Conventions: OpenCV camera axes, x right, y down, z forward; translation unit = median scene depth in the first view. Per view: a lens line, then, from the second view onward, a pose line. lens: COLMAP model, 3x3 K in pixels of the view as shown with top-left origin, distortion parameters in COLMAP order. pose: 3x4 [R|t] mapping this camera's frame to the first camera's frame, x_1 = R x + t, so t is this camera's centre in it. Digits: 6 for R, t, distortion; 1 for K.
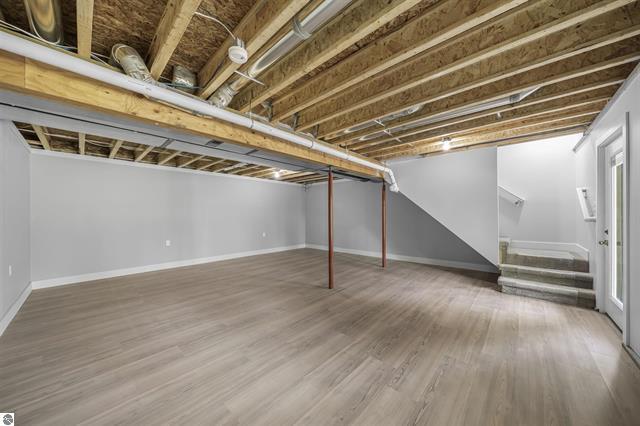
lens RADIAL K [[223.2, 0, 319.3], [0, 223.2, 214.9], [0, 0, 1]] dist [-0.000850, 0.000012]
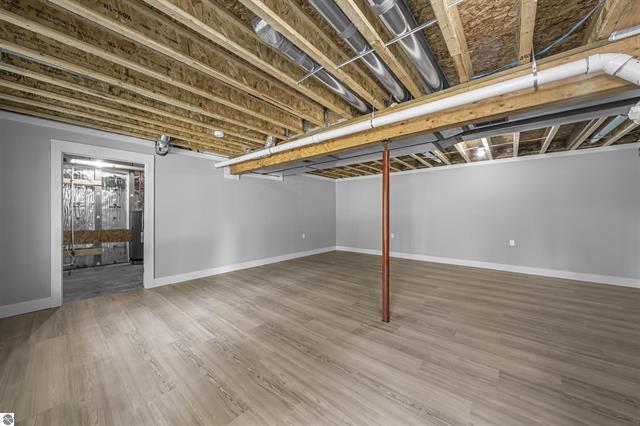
lens RADIAL K [[223.2, 0, 319.9], [0, 223.2, 213.6], [0, 0, 1]] dist [-0.000850, 0.000012]
pose [[0.047207, 0.006815, -0.998862, 0.965248], [0.000076, 0.999977, 0.006827, -0.004860], [0.998885, -0.000398, 0.047205, 1.027737]]
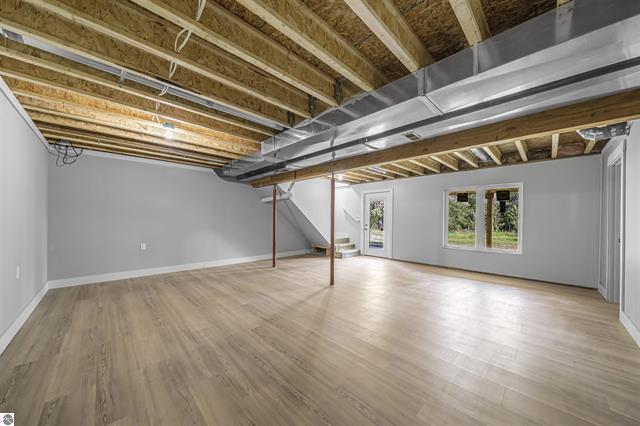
lens RADIAL K [[223.2, 0, 318.3], [0, 223.2, 217.9], [0, 0, 1]] dist [-0.000850, 0.000012]
pose [[0.046012, 0.011791, 0.998871, -1.446660], [-0.006476, 0.999913, -0.011505, 0.012766], [-0.998920, -0.005939, 0.046084, 1.360986]]
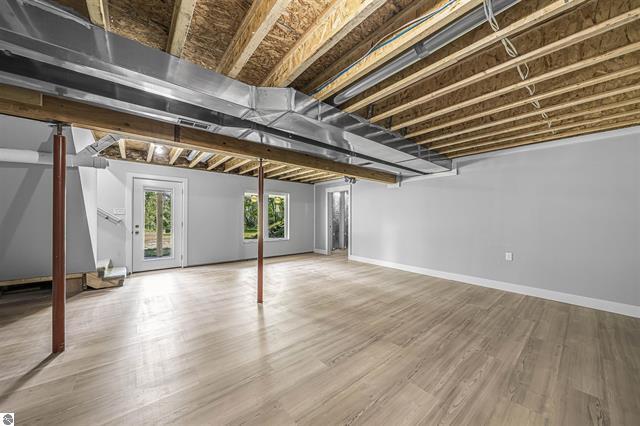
lens RADIAL K [[223.2, 0, 318.2], [0, 223.2, 216.2], [0, 0, 1]] dist [-0.000850, 0.000012]
pose [[-0.991982, 0.004260, 0.126307, -0.376574], [0.003744, 0.999984, -0.004322, -0.002427], [-0.126323, -0.003814, -0.991982, 2.467280]]
